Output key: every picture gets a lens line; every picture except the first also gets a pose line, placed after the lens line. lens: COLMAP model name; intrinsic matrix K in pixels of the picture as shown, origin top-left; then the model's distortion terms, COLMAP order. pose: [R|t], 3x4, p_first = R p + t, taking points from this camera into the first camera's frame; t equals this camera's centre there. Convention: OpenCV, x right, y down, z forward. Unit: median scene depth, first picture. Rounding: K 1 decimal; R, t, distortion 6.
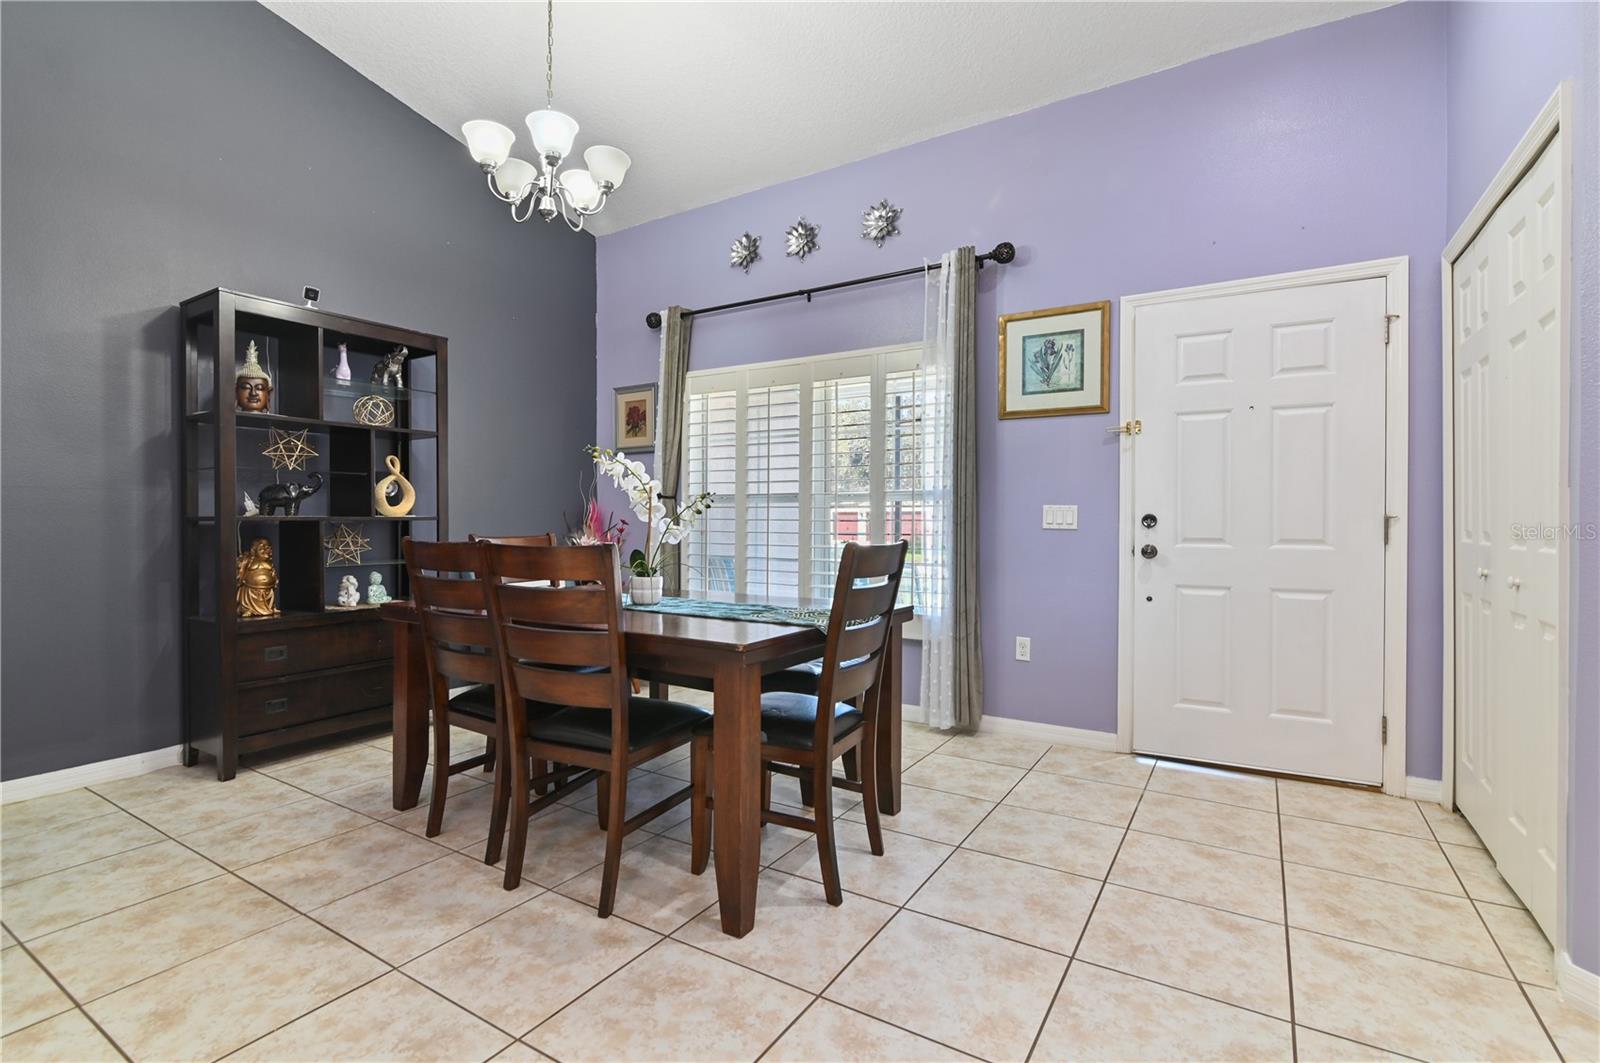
lens RADIAL K [[733.1, 0, 800.0], [0, 733.1, 531.5], [0, 0, 1]] dist [-0.001476, 0.000754]
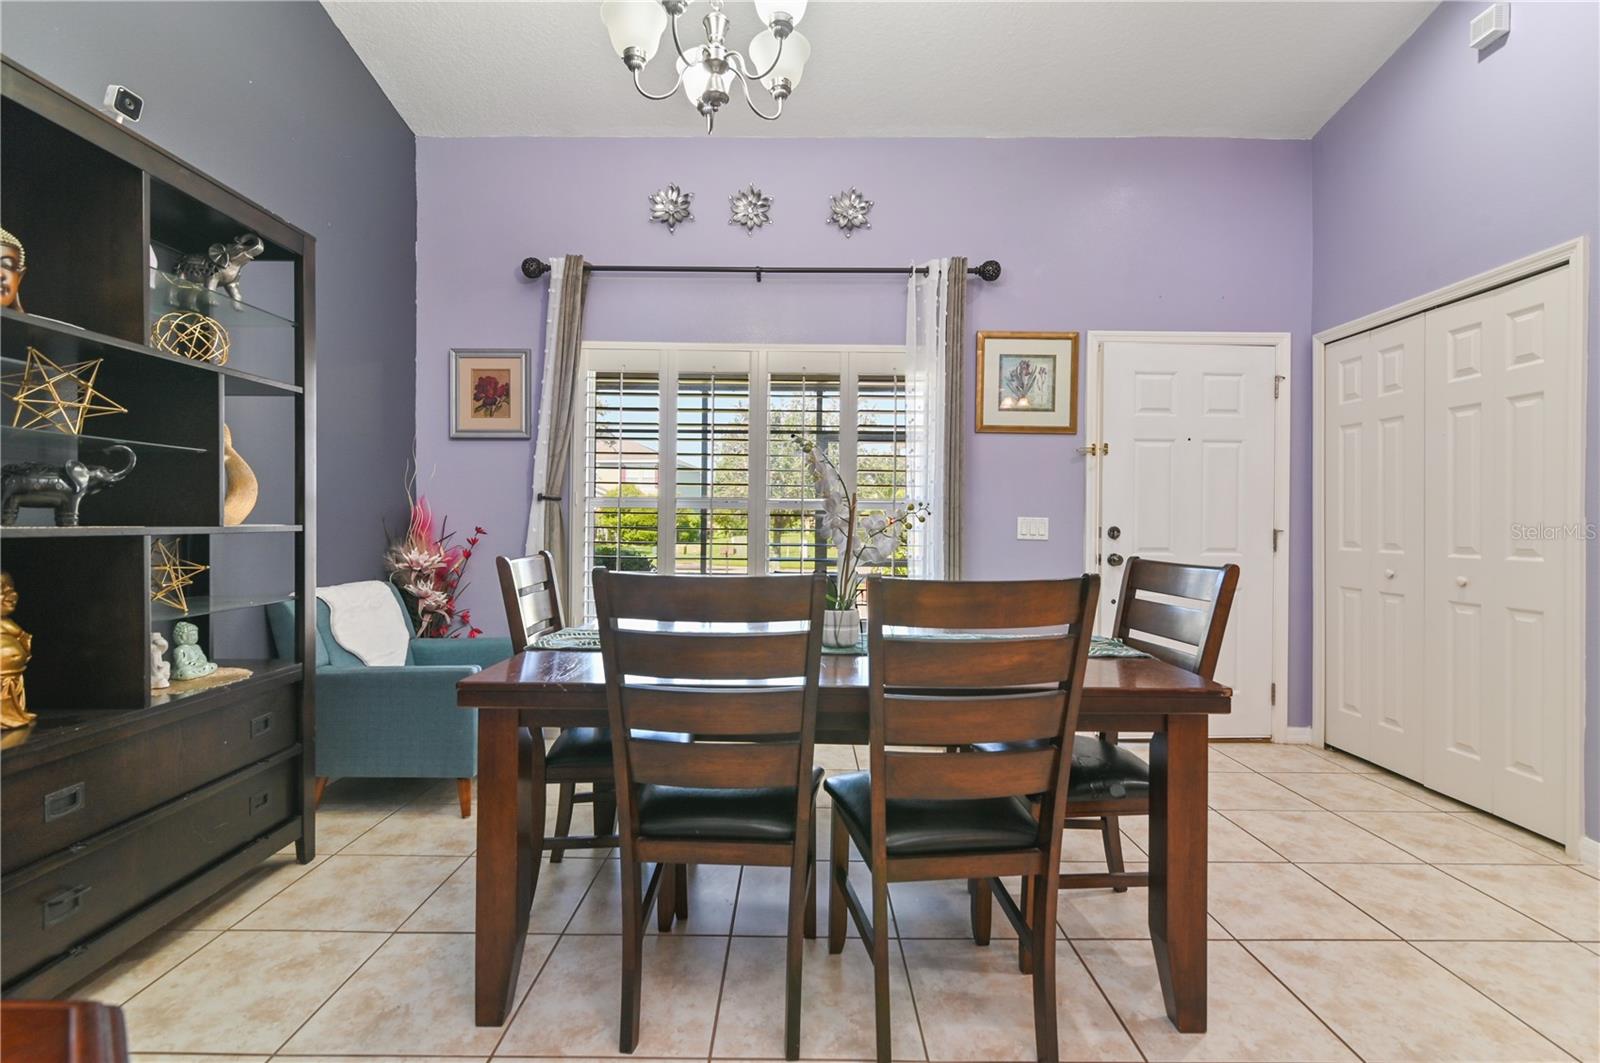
lens RADIAL K [[730.5, 0, 801.9], [0, 730.5, 529.3], [0, 0, 1]] dist [0.001242, 0.000672]
pose [[0.850146, 0.000804, 0.526547, -0.496275], [0.001869, 0.999988, -0.004546, -0.014420], [-0.526544, 0.004849, 0.850134, 0.278147]]
